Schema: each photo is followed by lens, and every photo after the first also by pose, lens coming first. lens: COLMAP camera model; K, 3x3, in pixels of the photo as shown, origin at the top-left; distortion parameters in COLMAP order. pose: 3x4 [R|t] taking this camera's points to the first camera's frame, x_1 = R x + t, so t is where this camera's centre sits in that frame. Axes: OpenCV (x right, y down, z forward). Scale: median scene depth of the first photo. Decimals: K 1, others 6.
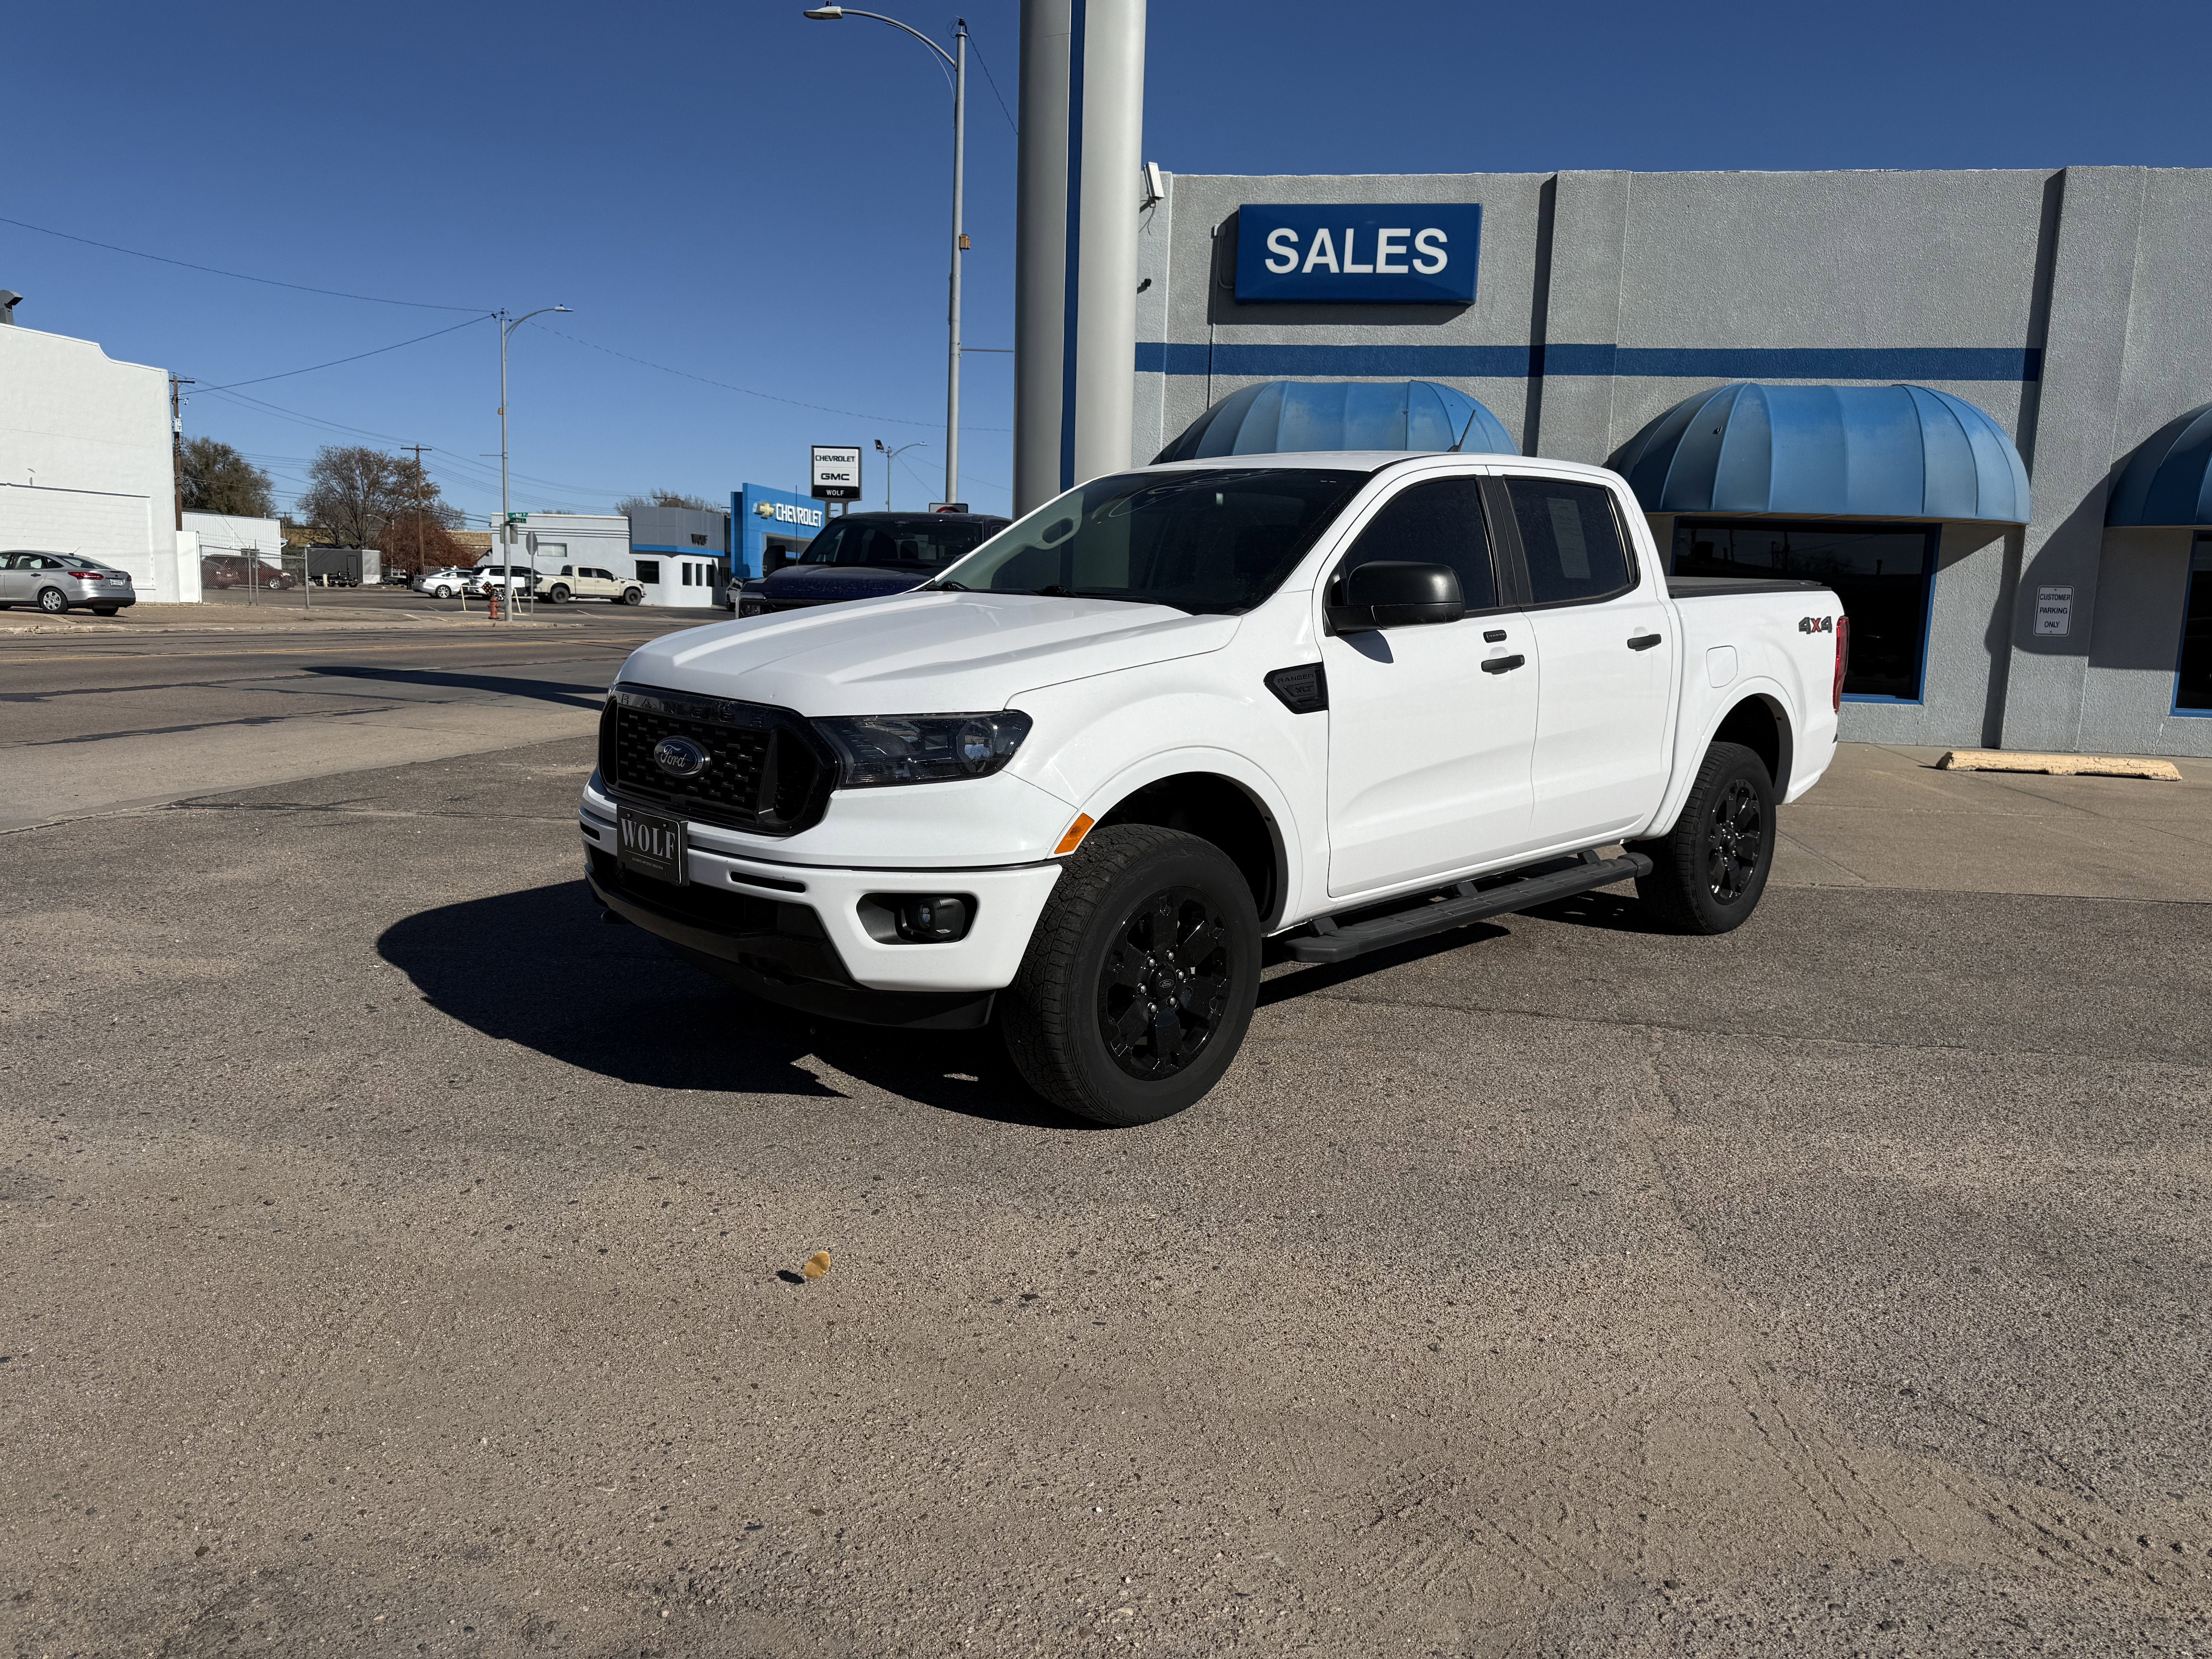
lens RADIAL K [[1626.4, 0, 1099.4], [0, 1626.4, 838.8], [0, 0, 1]] dist [0.149017, -0.217573]
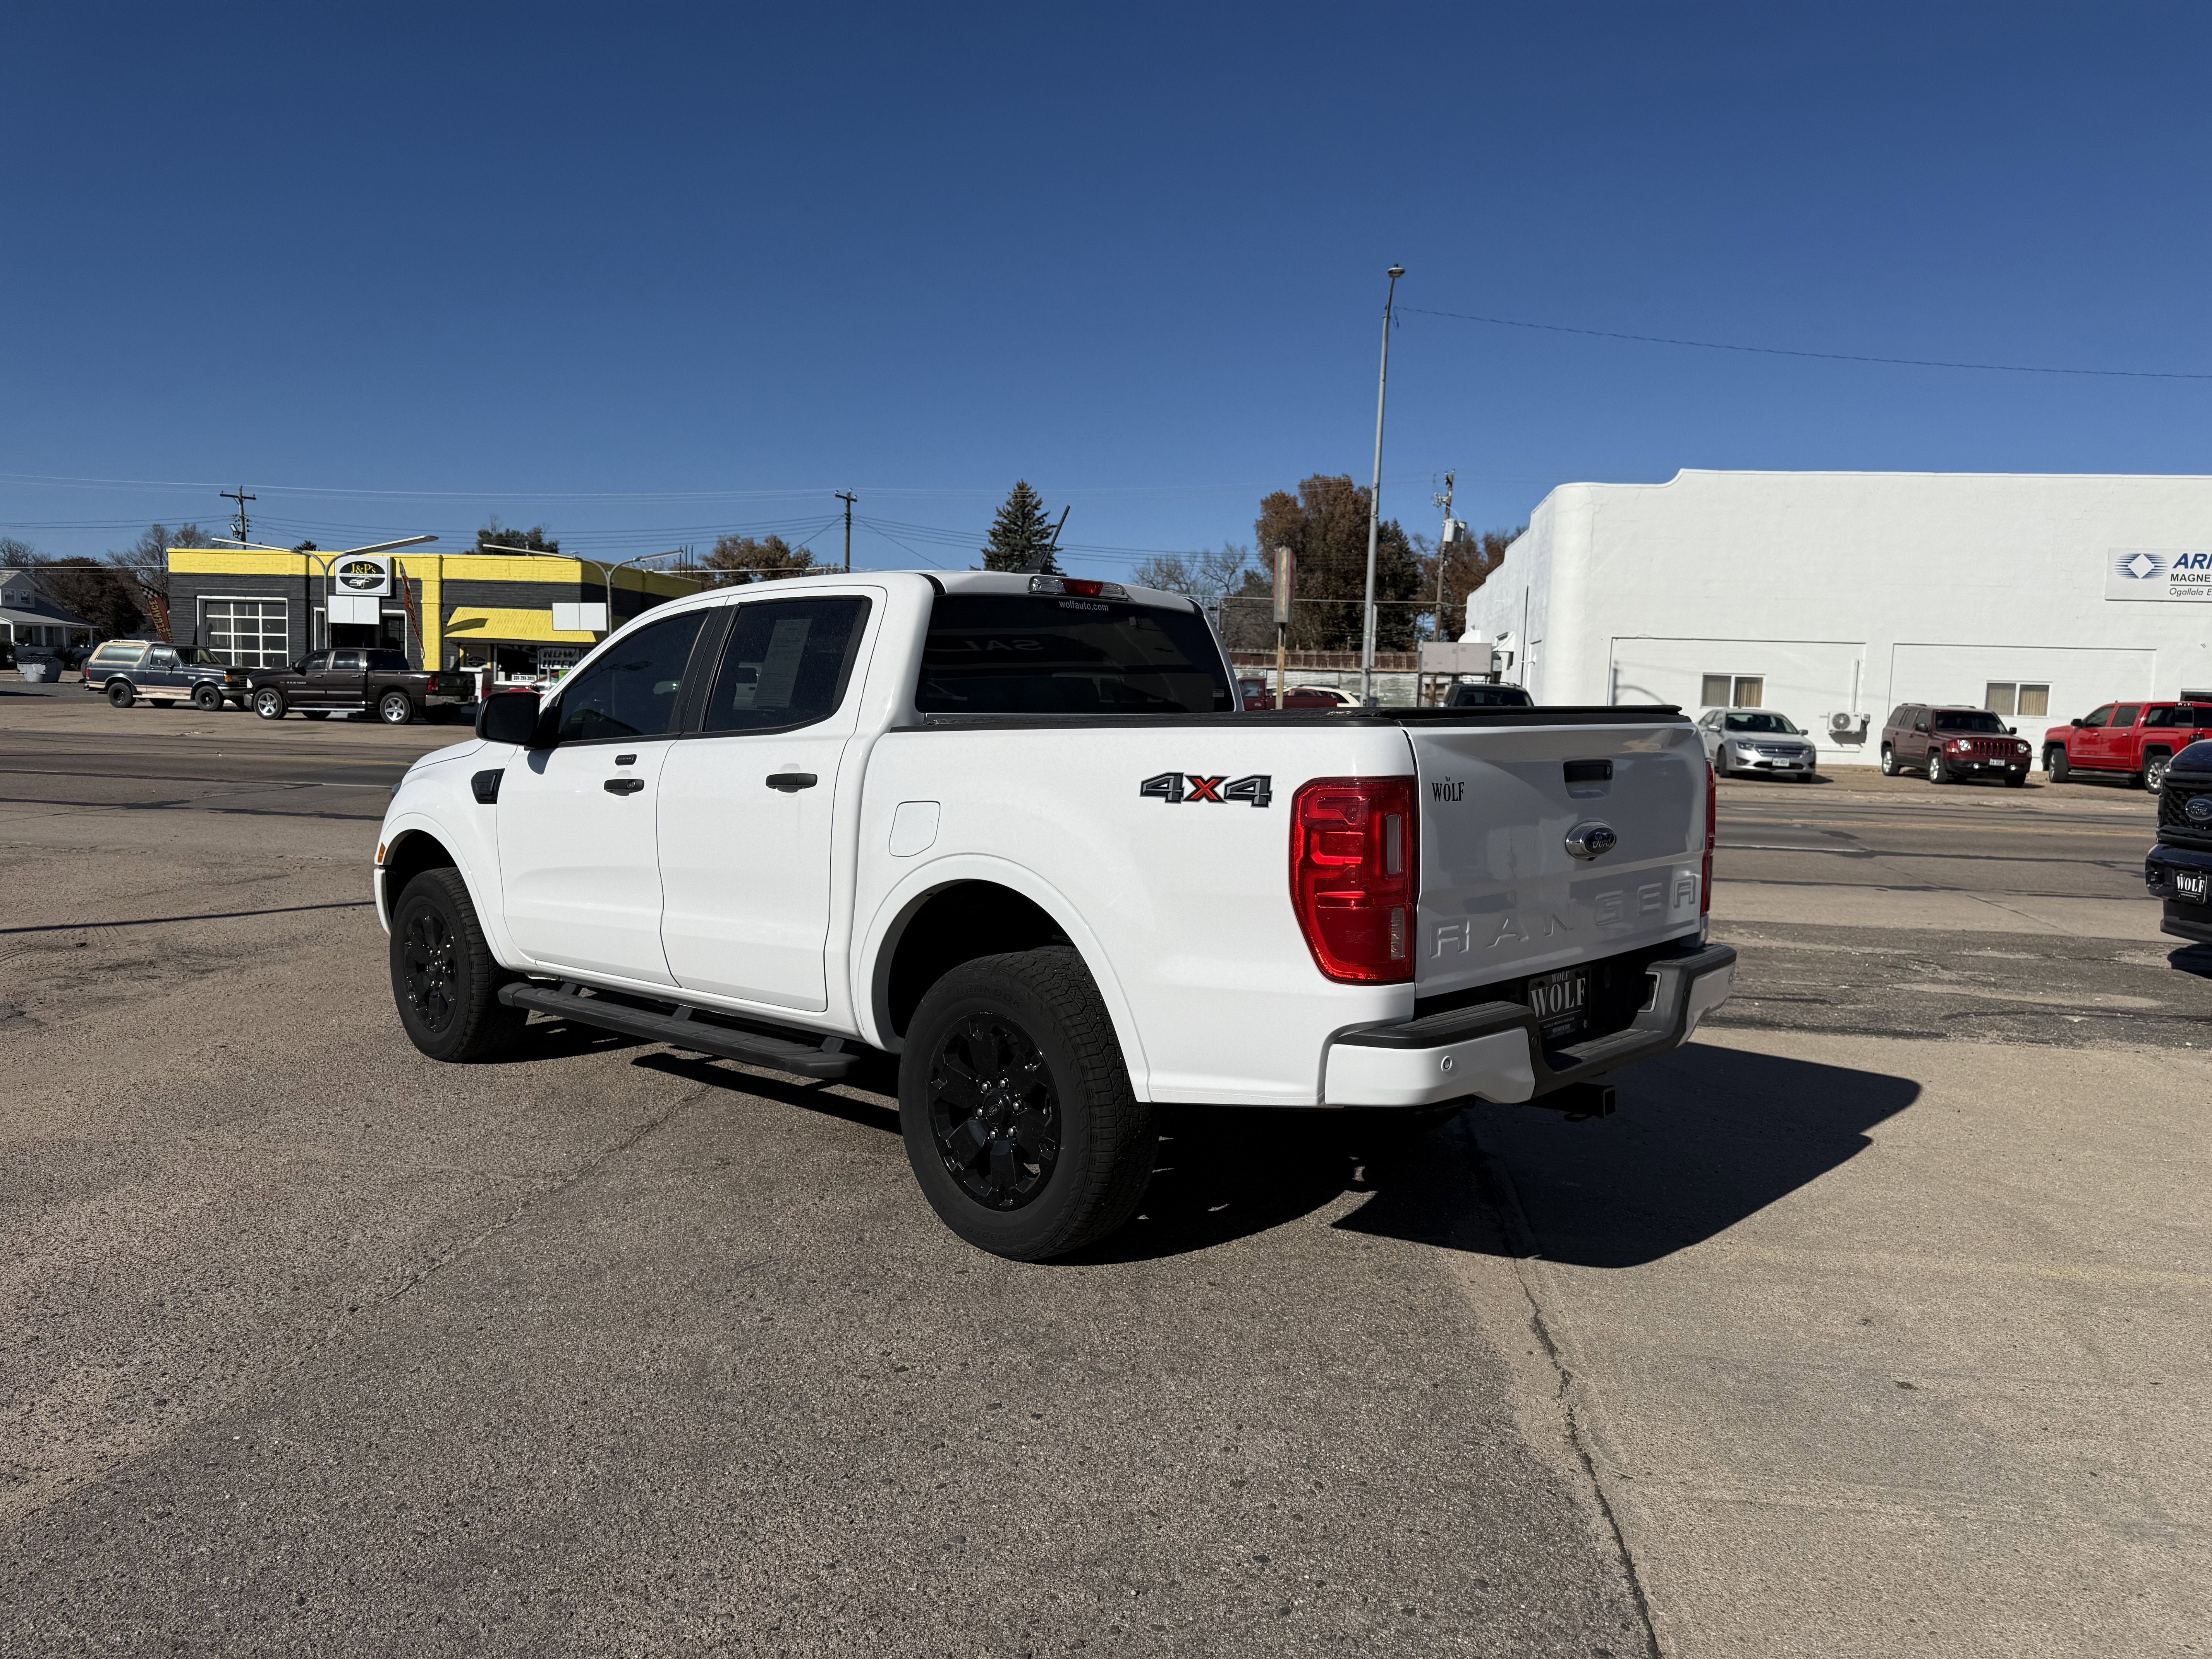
lens RADIAL K [[1626.4, 0, 1099.4], [0, 1626.4, 838.8], [0, 0, 1]] dist [0.149017, -0.217573]
pose [[-0.036922, 0.051338, -0.997999, 1.388078], [-0.170711, 0.983676, 0.056916, -0.200178], [0.984629, 0.172471, -0.027555, 1.441037]]
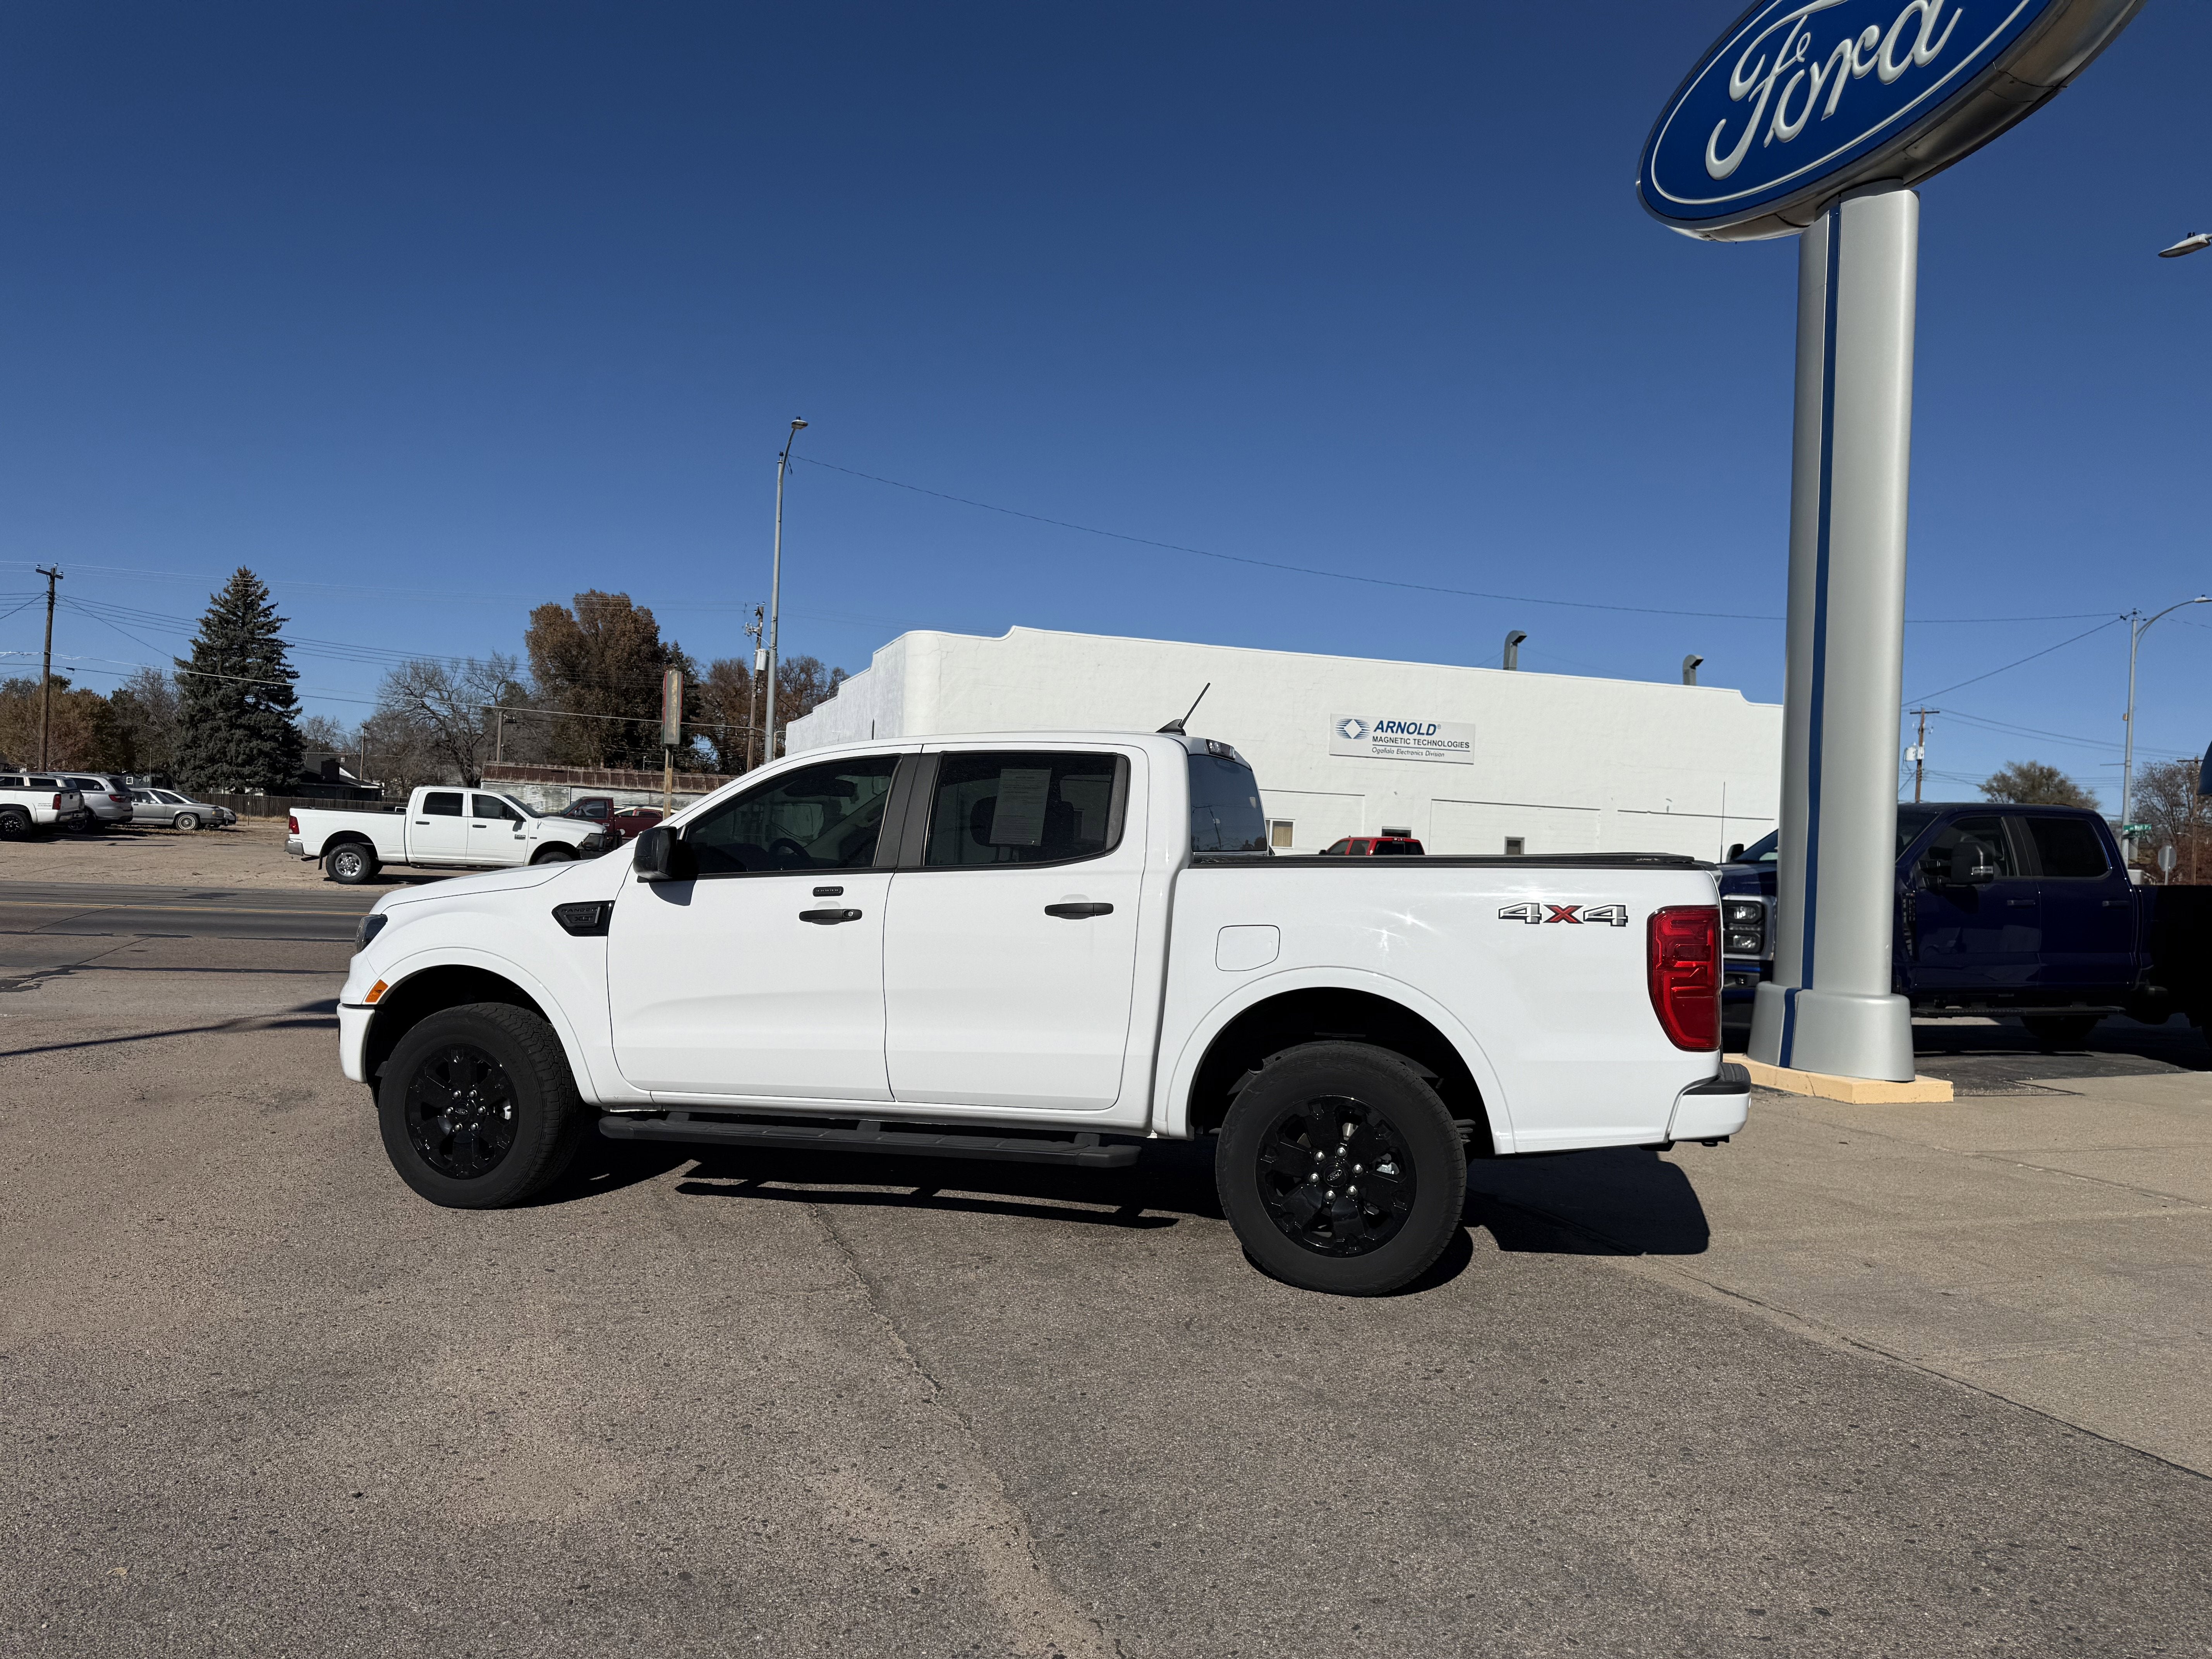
lens RADIAL K [[1626.4, 0, 1099.4], [0, 1626.4, 838.8], [0, 0, 1]] dist [0.149017, -0.217573]
pose [[0.426123, -0.019110, -0.904463, 1.448561], [-0.155959, 0.983256, -0.094253, -0.088358], [0.891120, 0.181222, 0.416008, 0.741826]]
